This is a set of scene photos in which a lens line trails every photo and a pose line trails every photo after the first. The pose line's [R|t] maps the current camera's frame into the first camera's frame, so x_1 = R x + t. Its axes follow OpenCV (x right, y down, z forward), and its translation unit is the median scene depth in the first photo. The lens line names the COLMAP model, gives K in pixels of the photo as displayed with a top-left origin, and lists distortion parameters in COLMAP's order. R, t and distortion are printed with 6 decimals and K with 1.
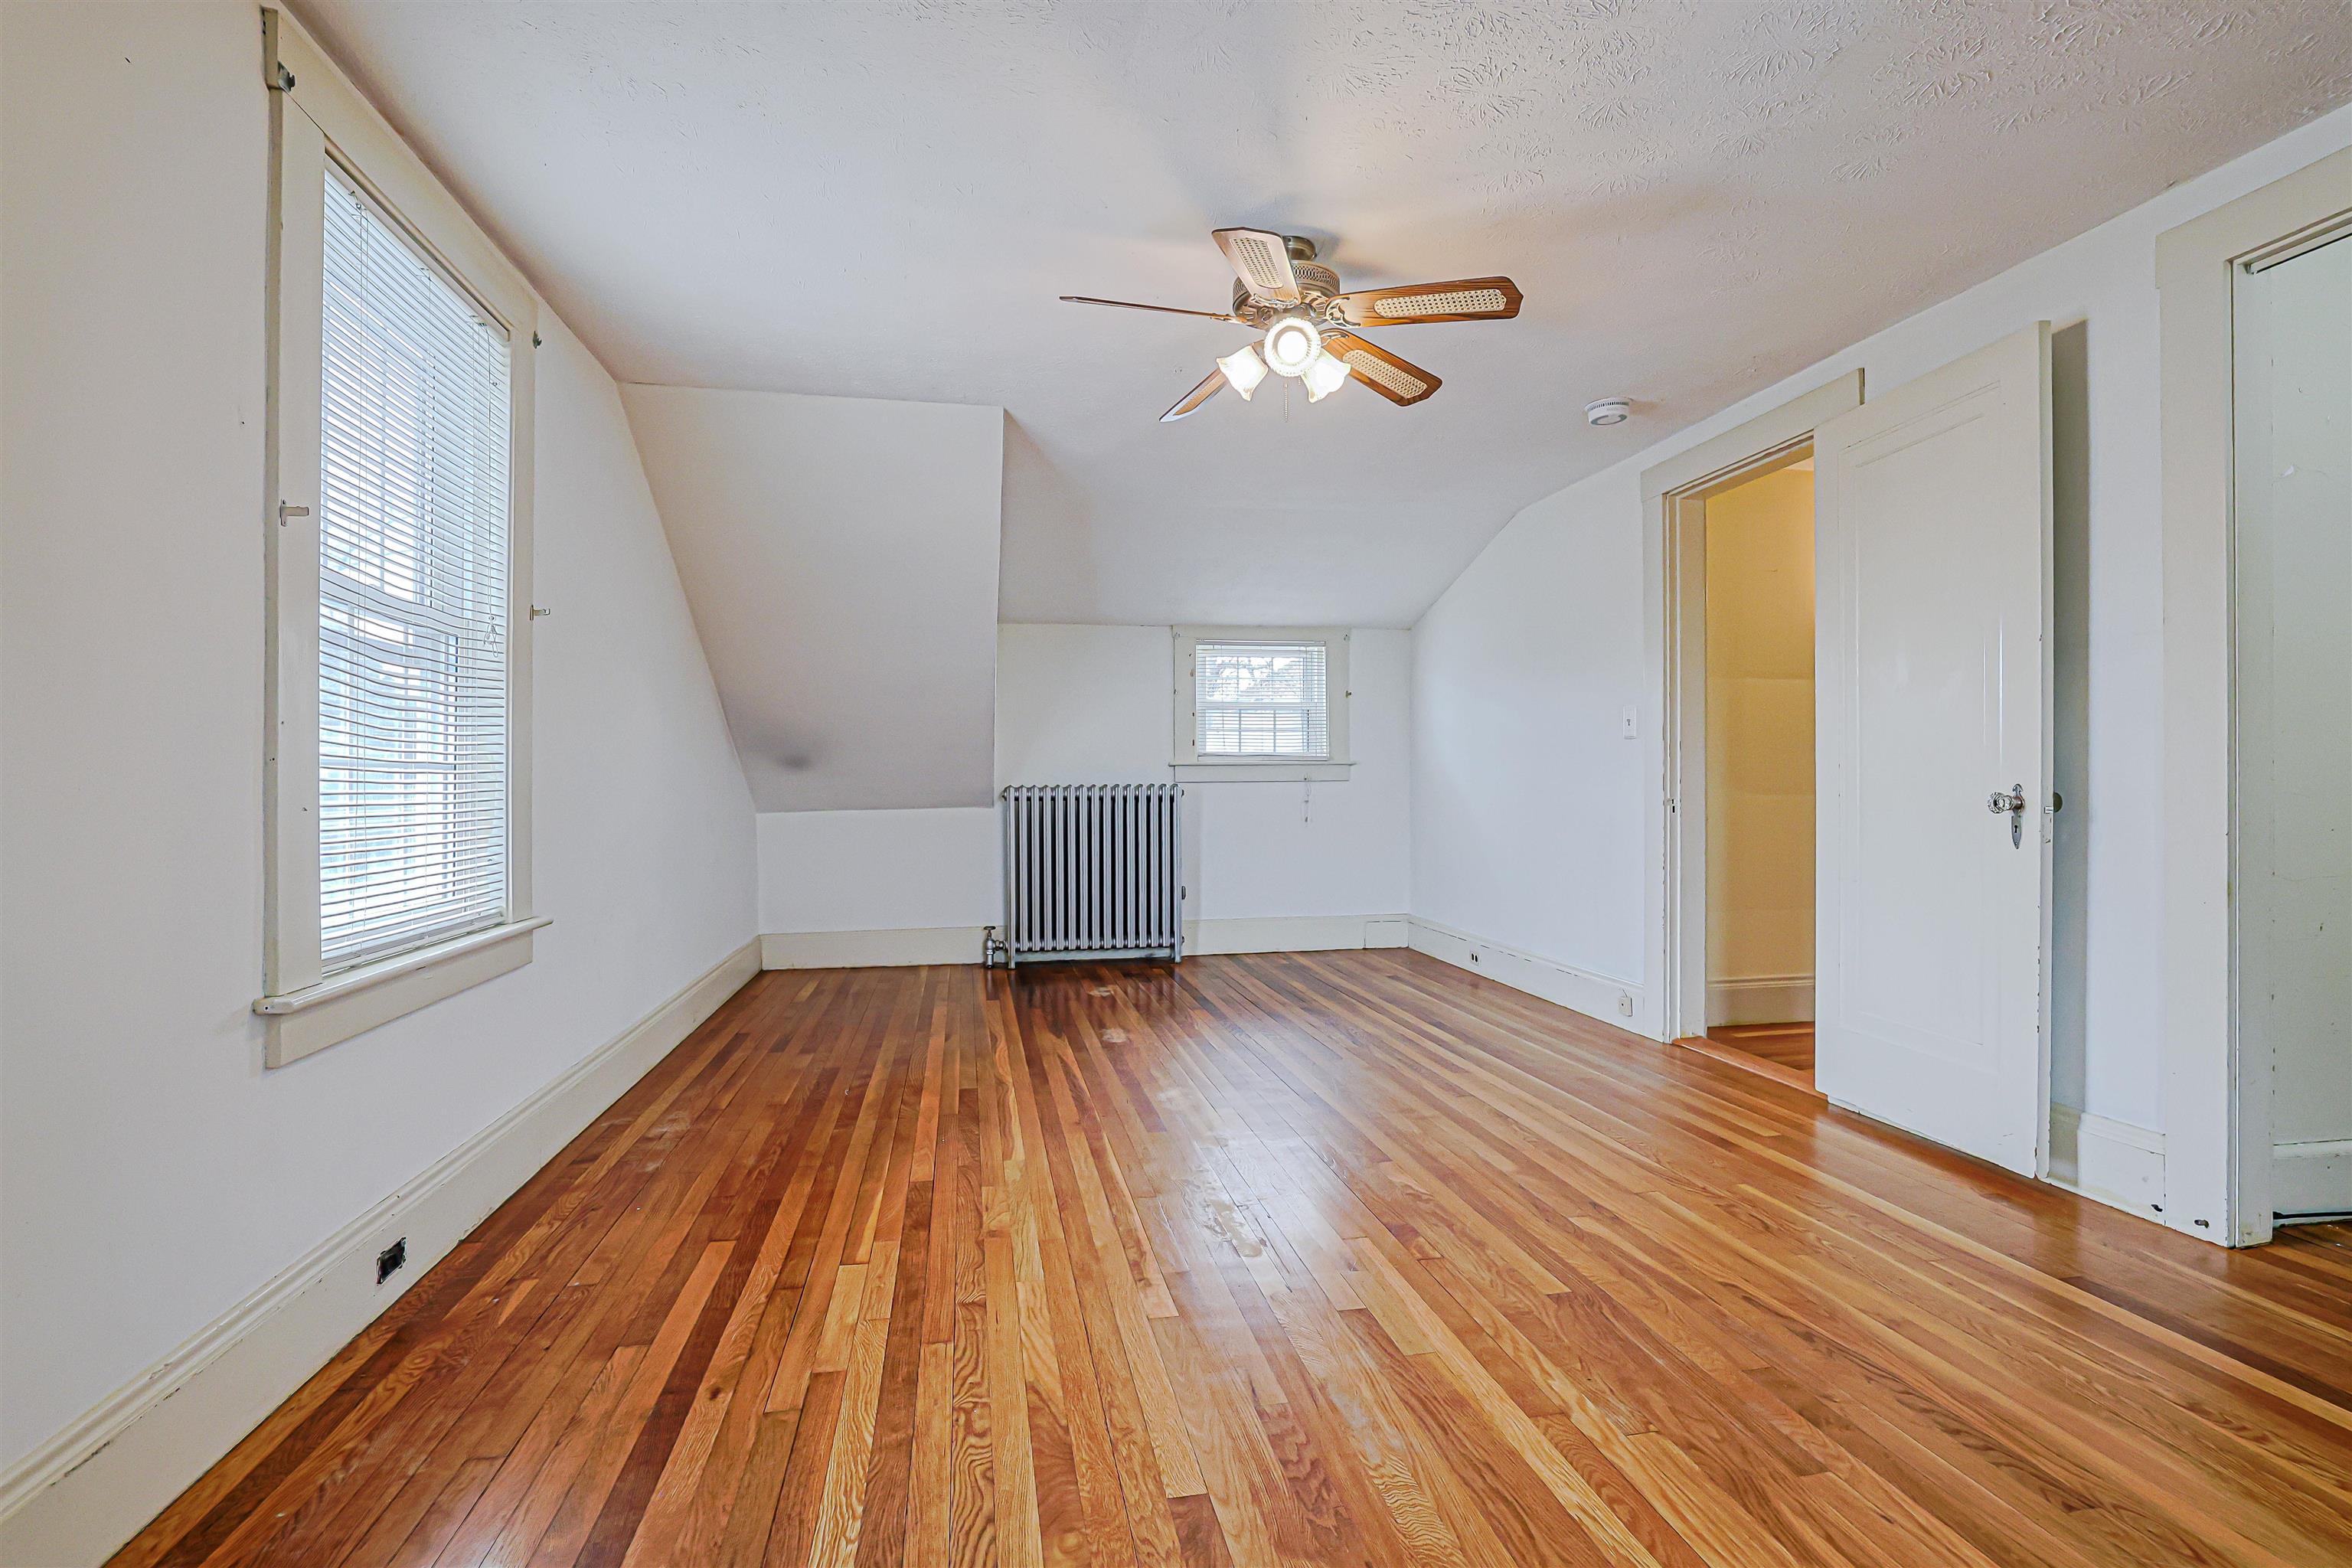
lens RADIAL K [[1083.4, 0, 1176.7], [0, 1083.4, 791.8], [0, 0, 1]] dist [-0.036544, 0.007433]
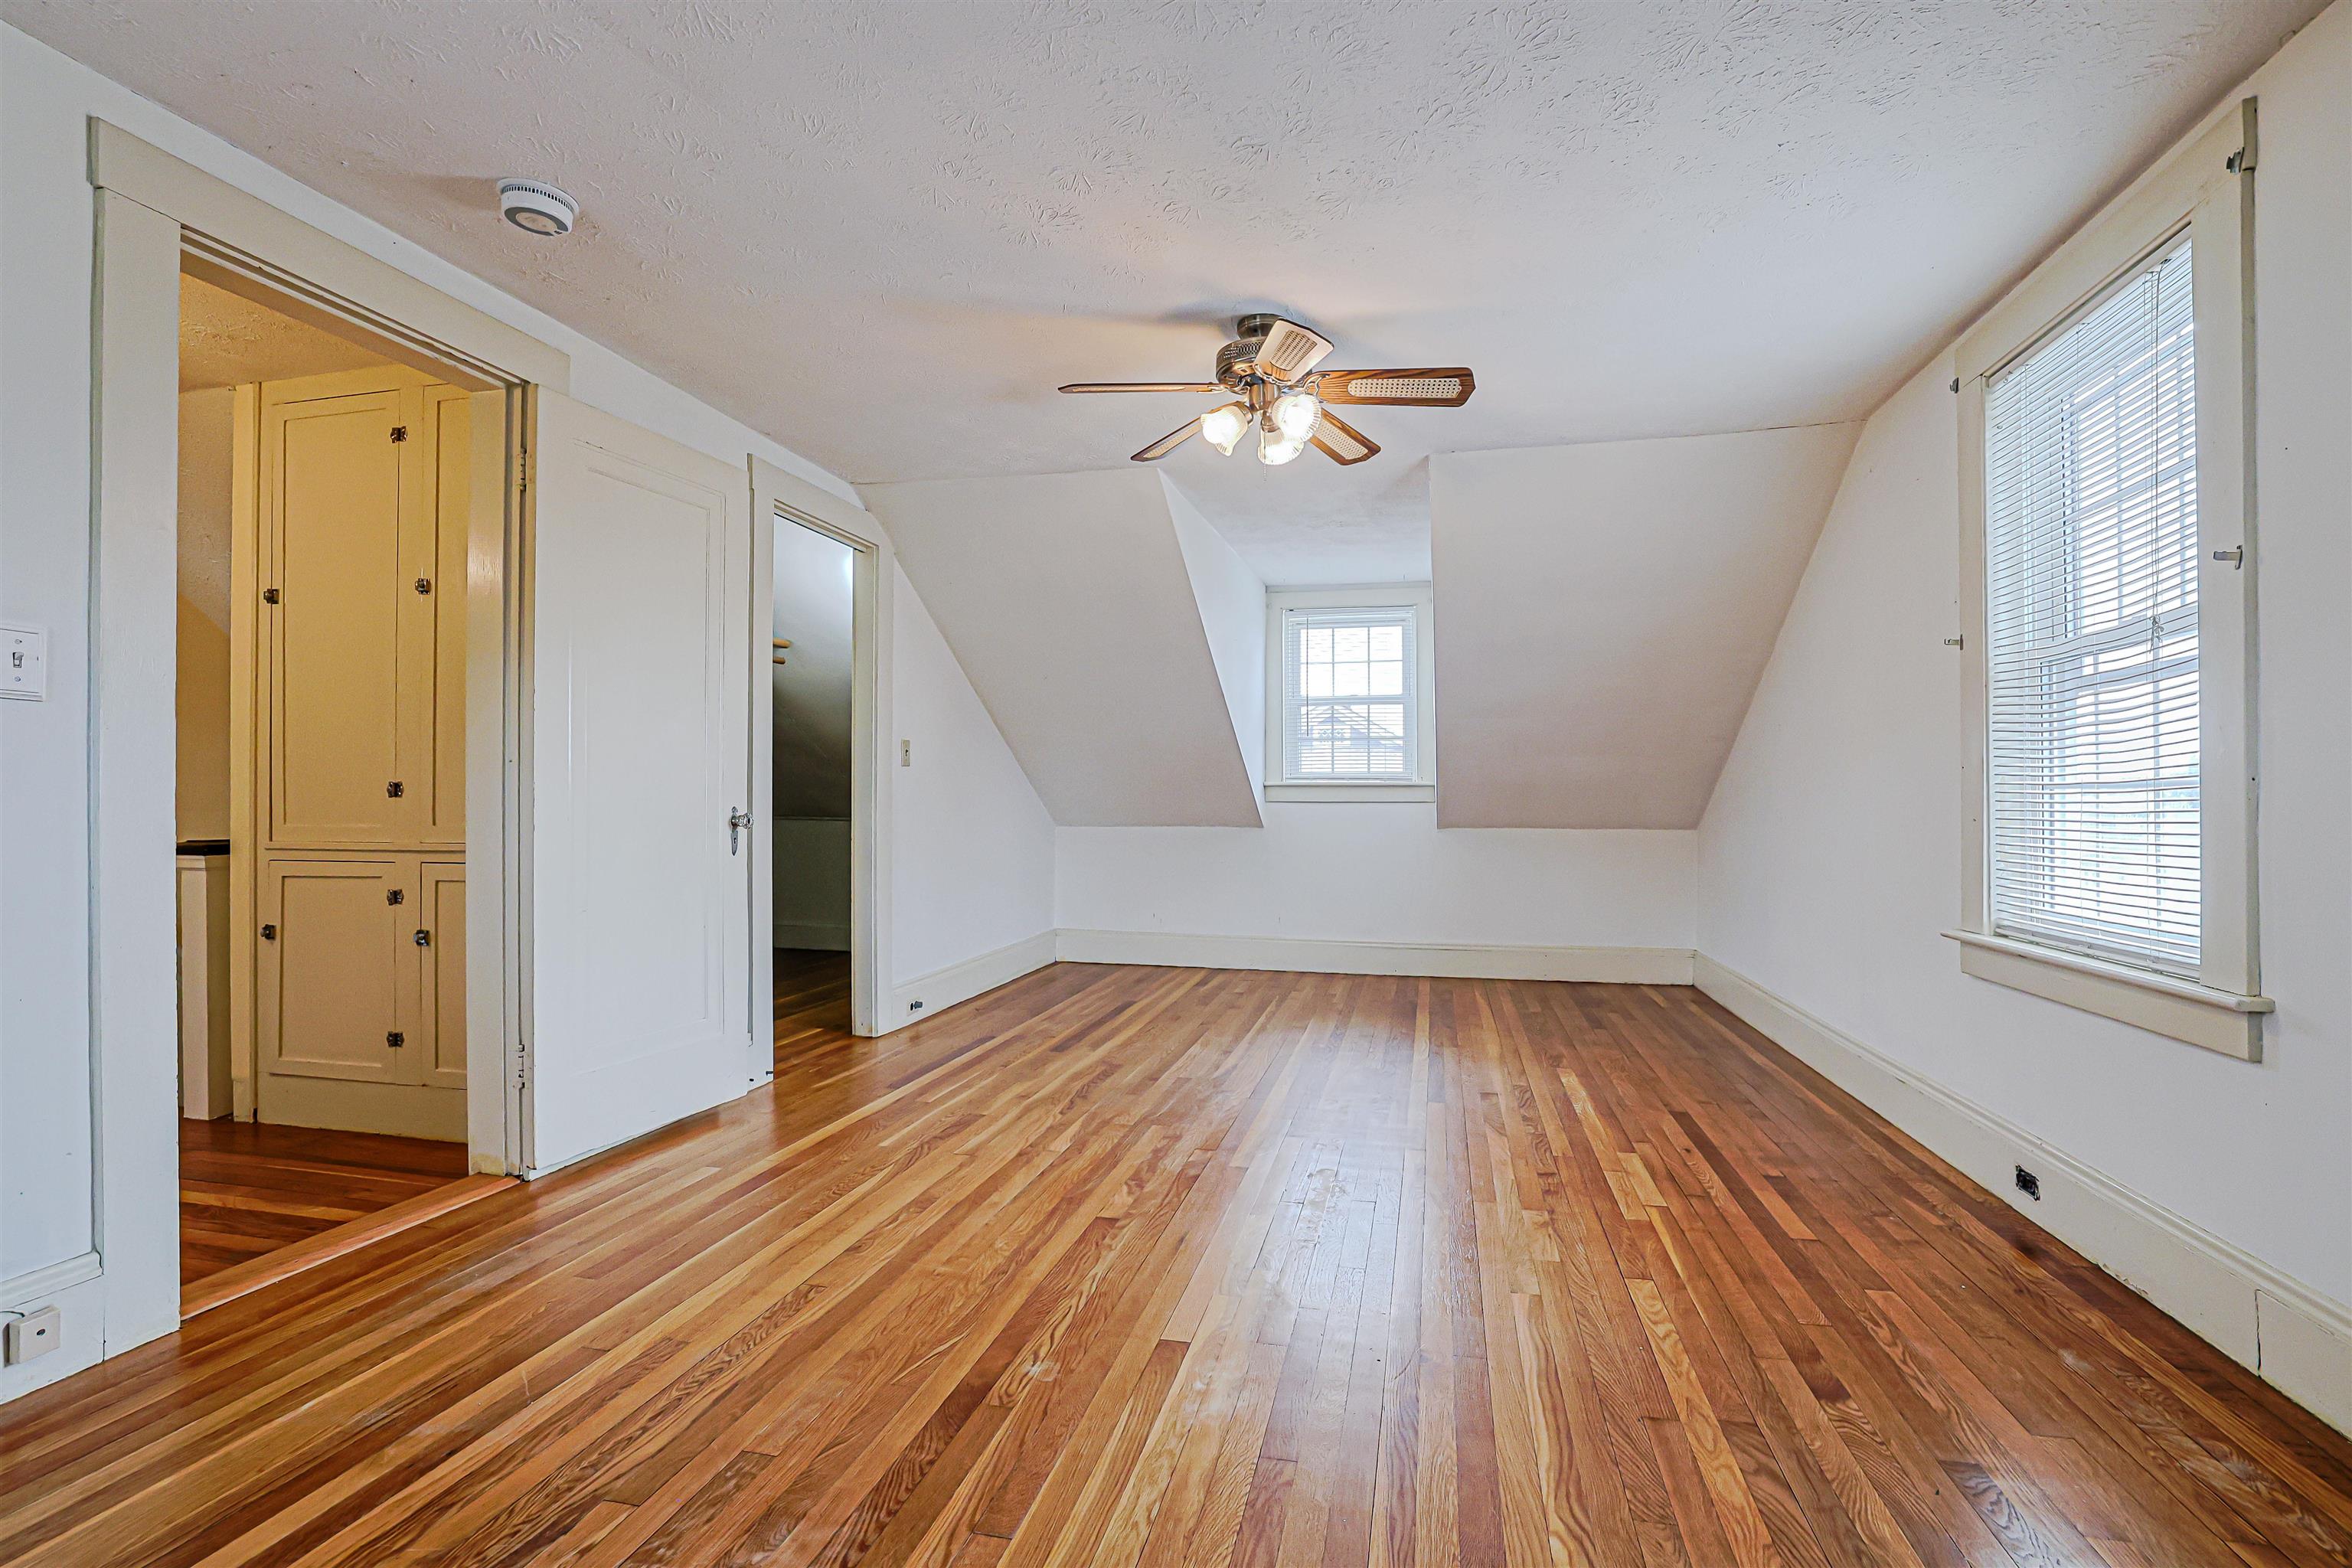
lens RADIAL K [[1083.4, 0, 1183.2], [0, 1083.4, 791.7], [0, 0, 1]] dist [-0.036544, 0.007433]
pose [[-0.913425, 0.007049, 0.406945, -0.281747], [0.004259, 0.999961, -0.007760, -0.012901], [-0.406984, -0.005355, -0.913420, 2.105823]]
